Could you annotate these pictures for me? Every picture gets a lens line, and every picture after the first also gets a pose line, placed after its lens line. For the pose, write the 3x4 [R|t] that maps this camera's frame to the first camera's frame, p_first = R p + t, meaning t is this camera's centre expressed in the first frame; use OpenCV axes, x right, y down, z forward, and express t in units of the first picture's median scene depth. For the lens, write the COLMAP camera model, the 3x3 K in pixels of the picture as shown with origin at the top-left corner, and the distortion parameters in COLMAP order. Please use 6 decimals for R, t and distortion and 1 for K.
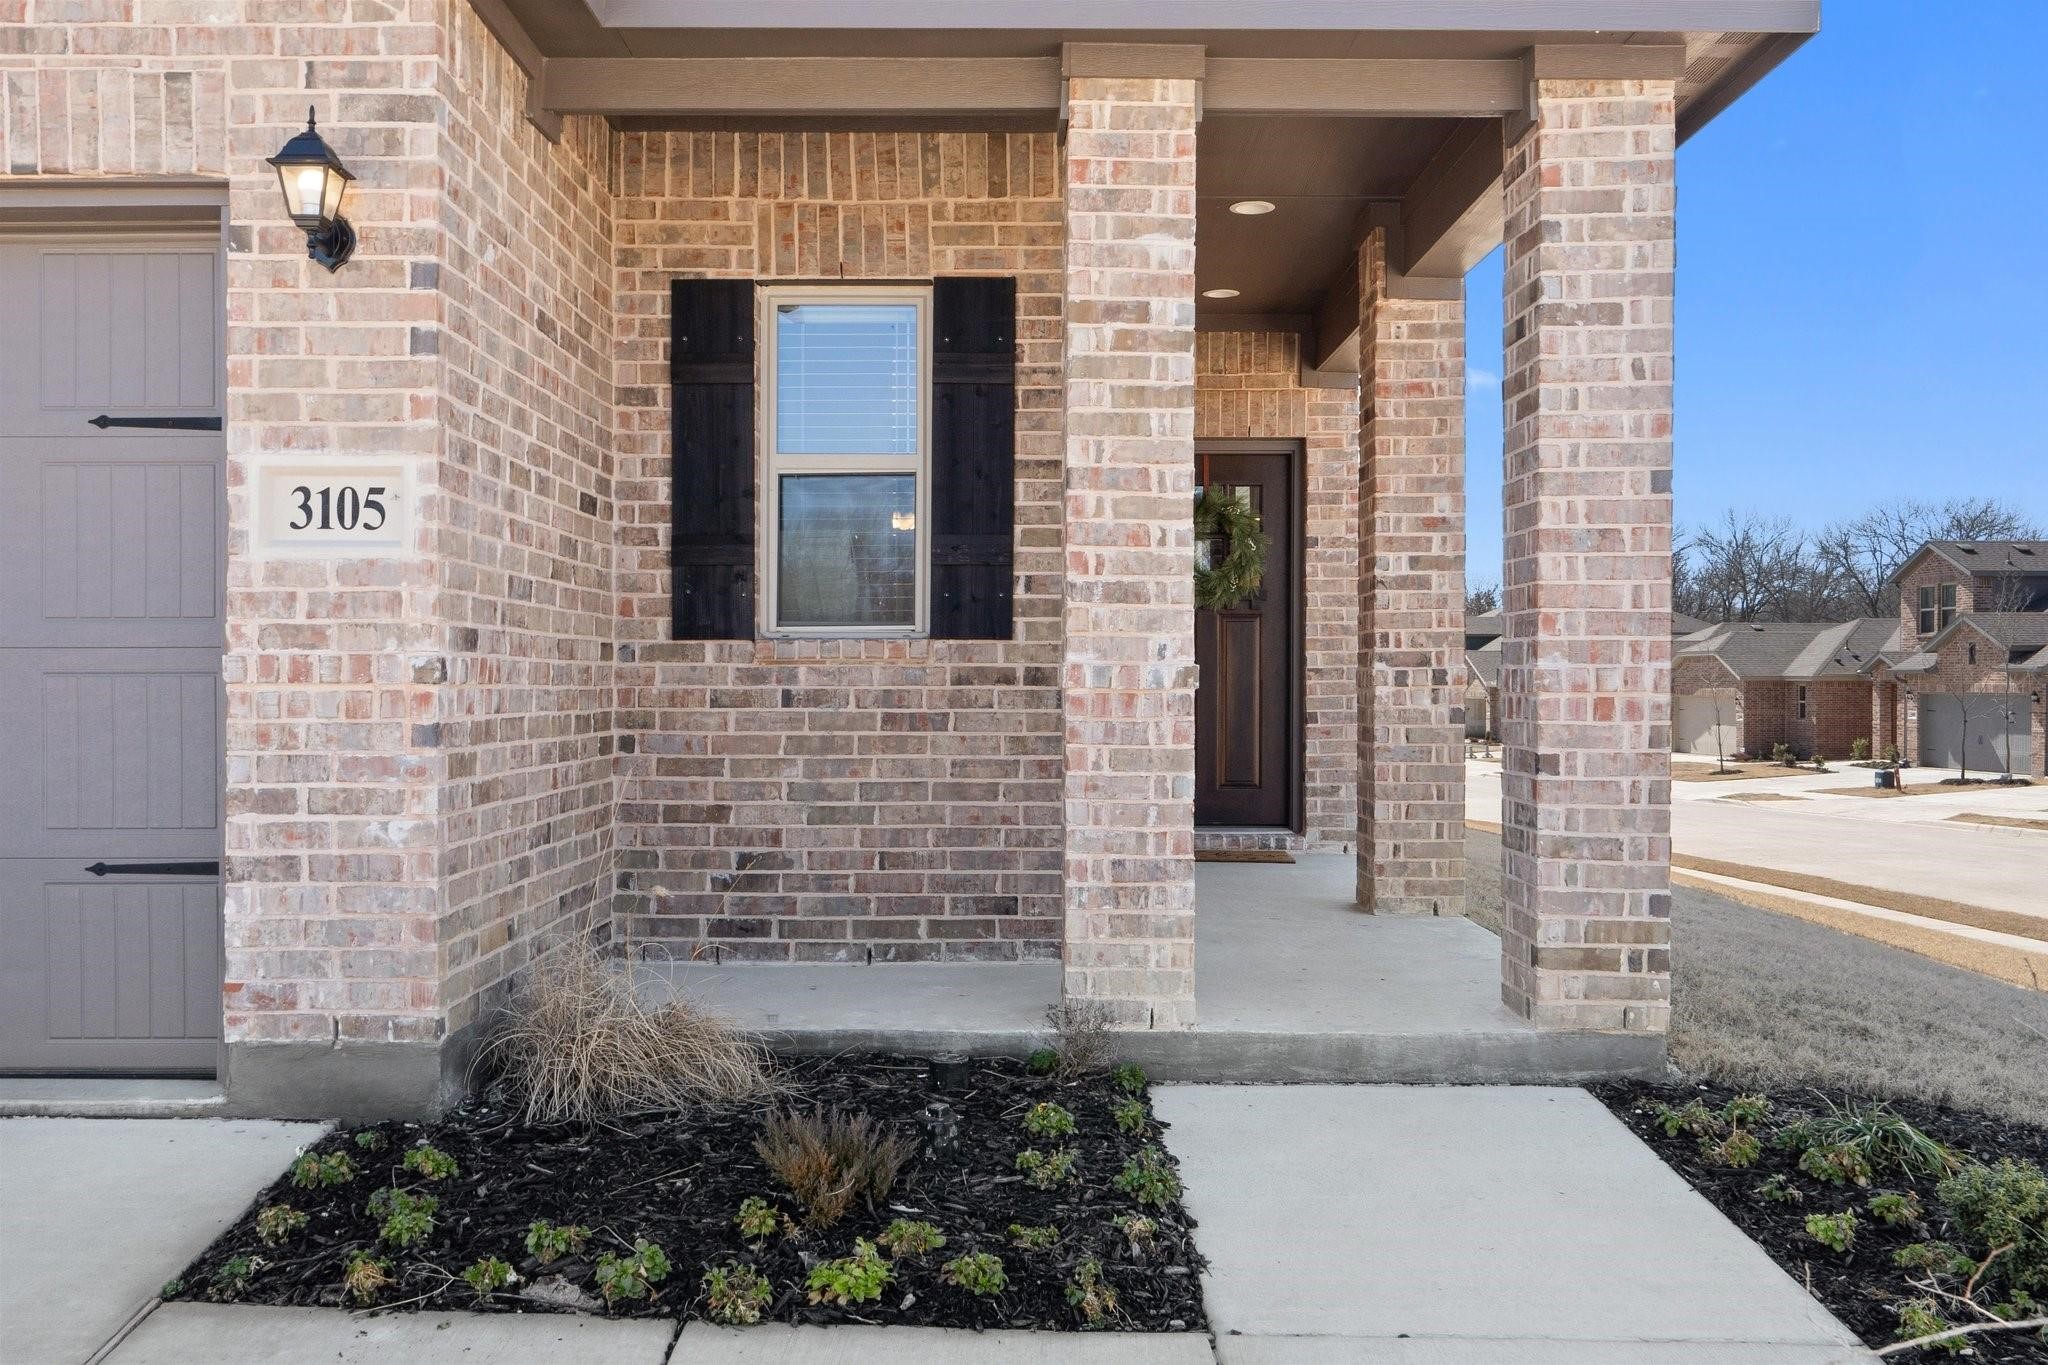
lens RADIAL K [[1761.2, 0, 1024.0], [0, 1761.2, 682.5], [0, 0, 1]] dist [0.009094, 0.007980]
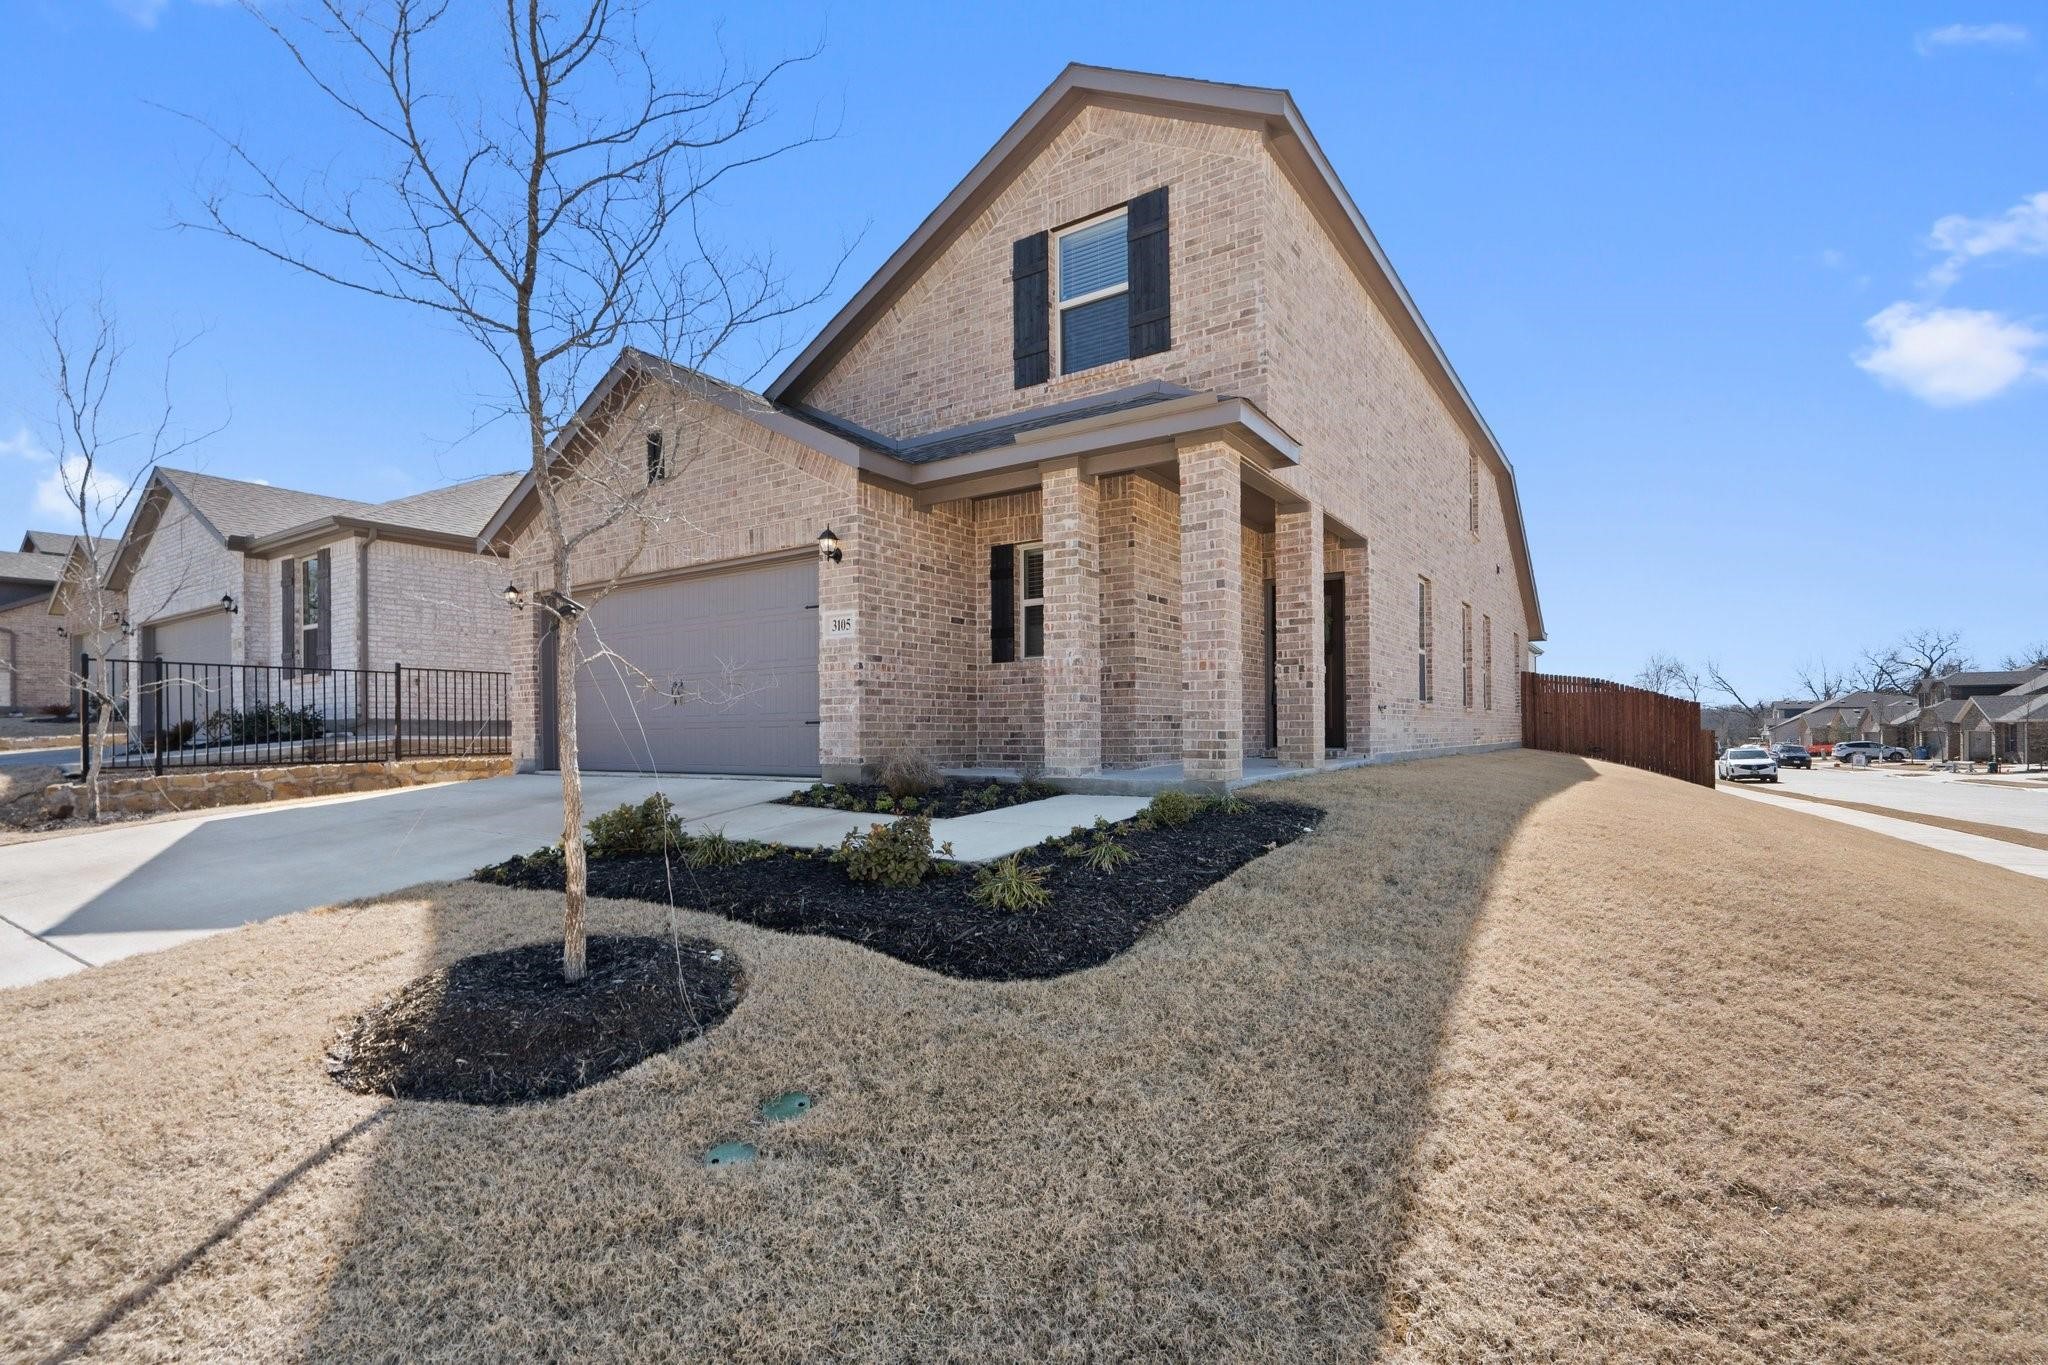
lens RADIAL K [[958.2, 0, 1026.0], [0, 958.2, 723.0], [0, 0, 1]] dist [-0.010387, 0.000193]
pose [[0.830310, -0.013863, -0.557129, 0.945312], [0.007973, 0.999884, -0.012997, 0.124068], [0.557245, 0.006350, 0.830324, -0.431097]]
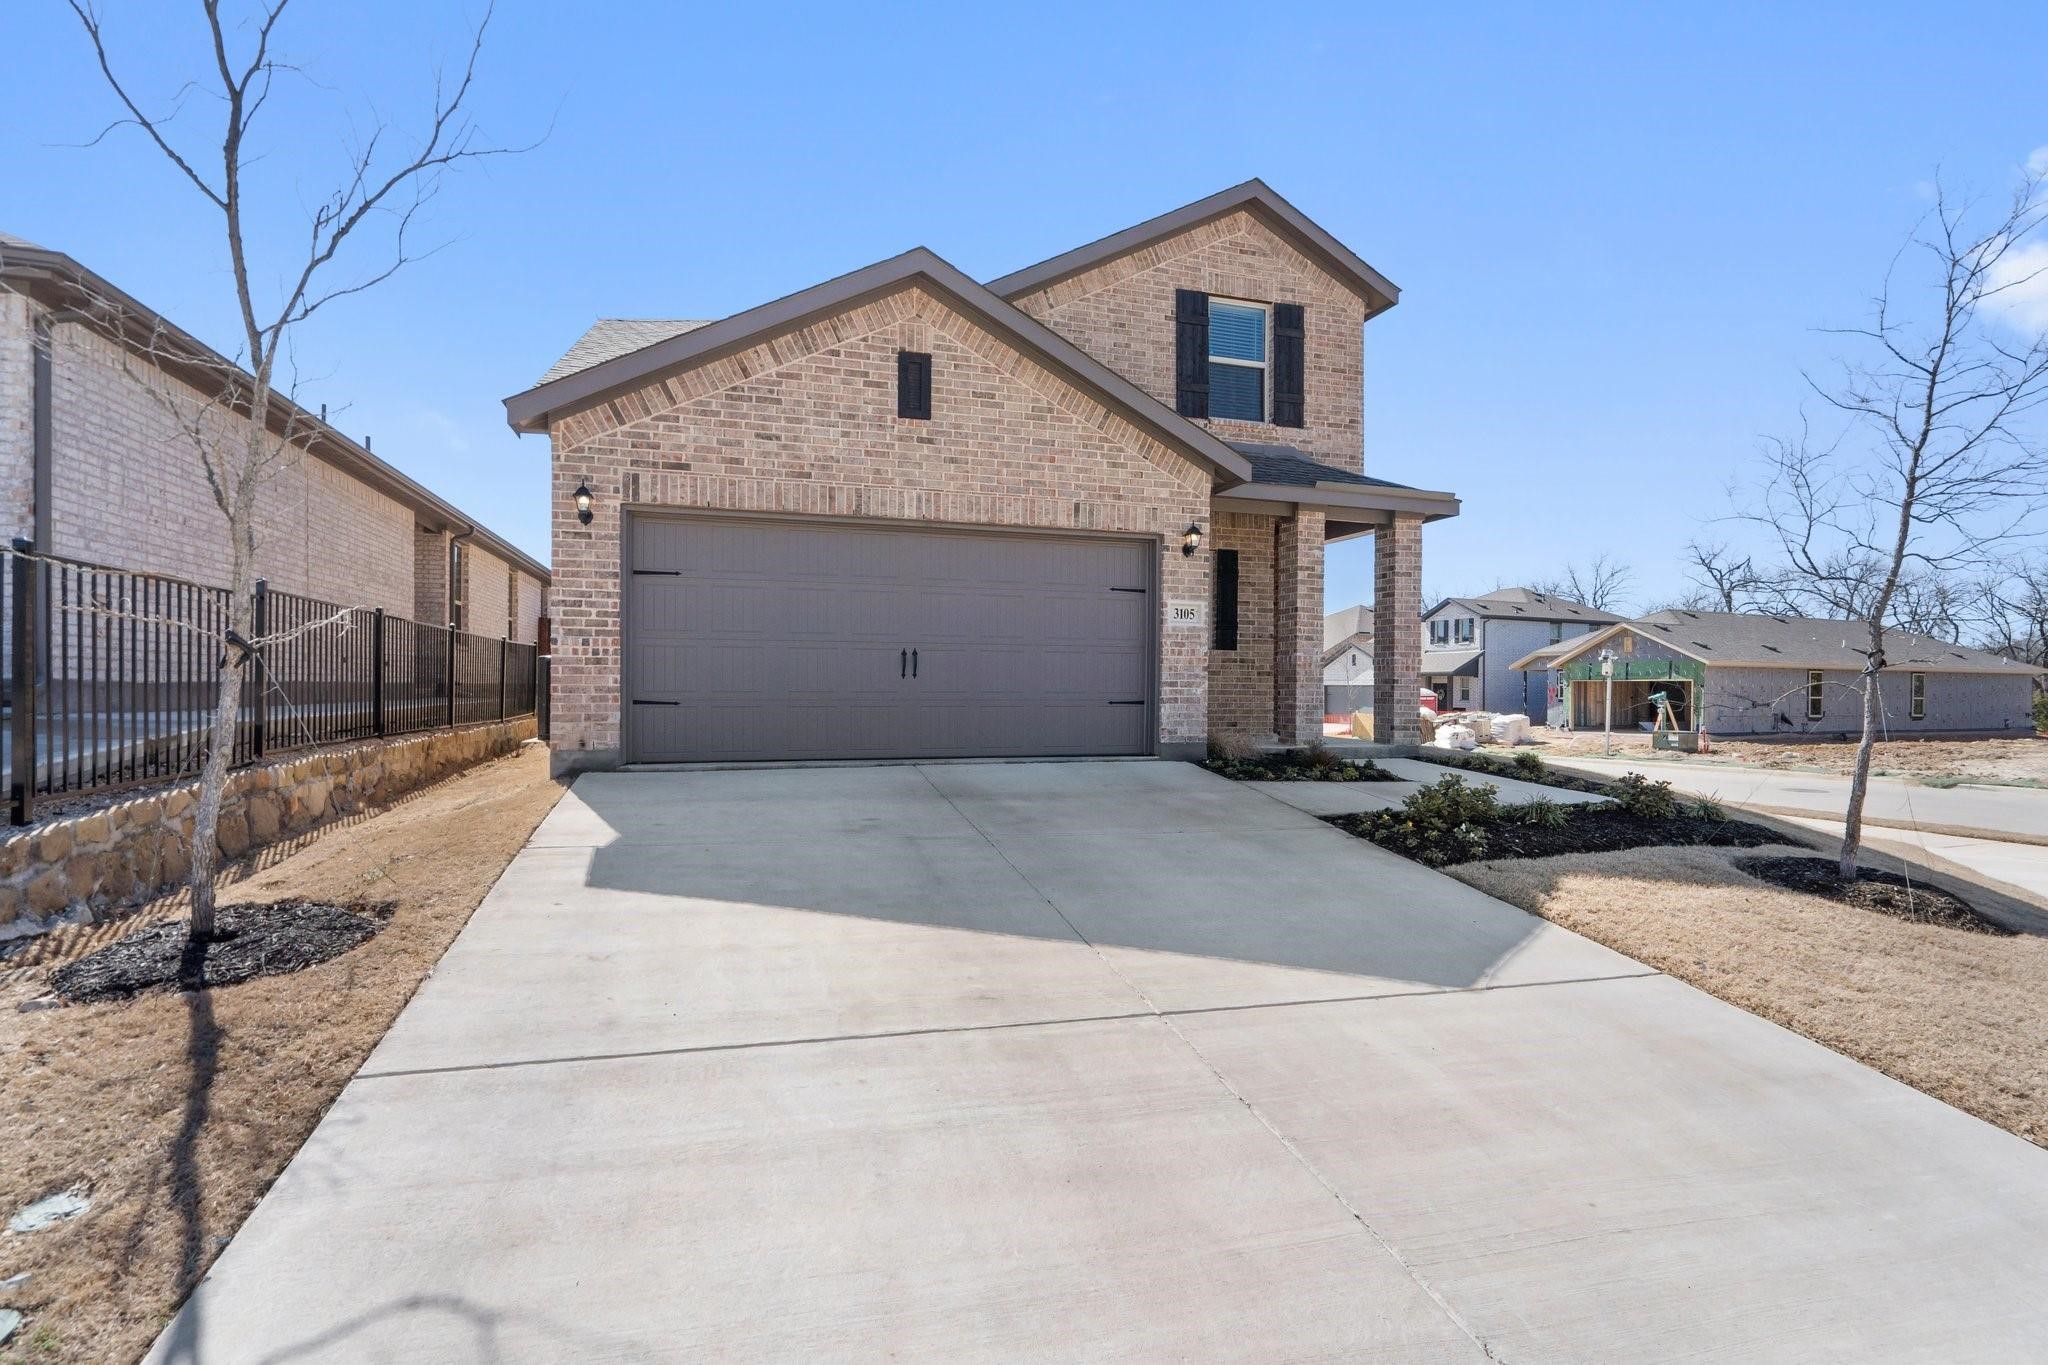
lens RADIAL K [[940.6, 0, 1024.0], [0, 940.6, 682.5], [0, 0, 1]] dist [-0.012068, -0.000035]
pose [[0.952572, 0.007292, 0.304226, -1.219240], [-0.005732, 0.999965, -0.006020, 0.067134], [-0.304259, 0.003991, 0.952581, -0.850359]]
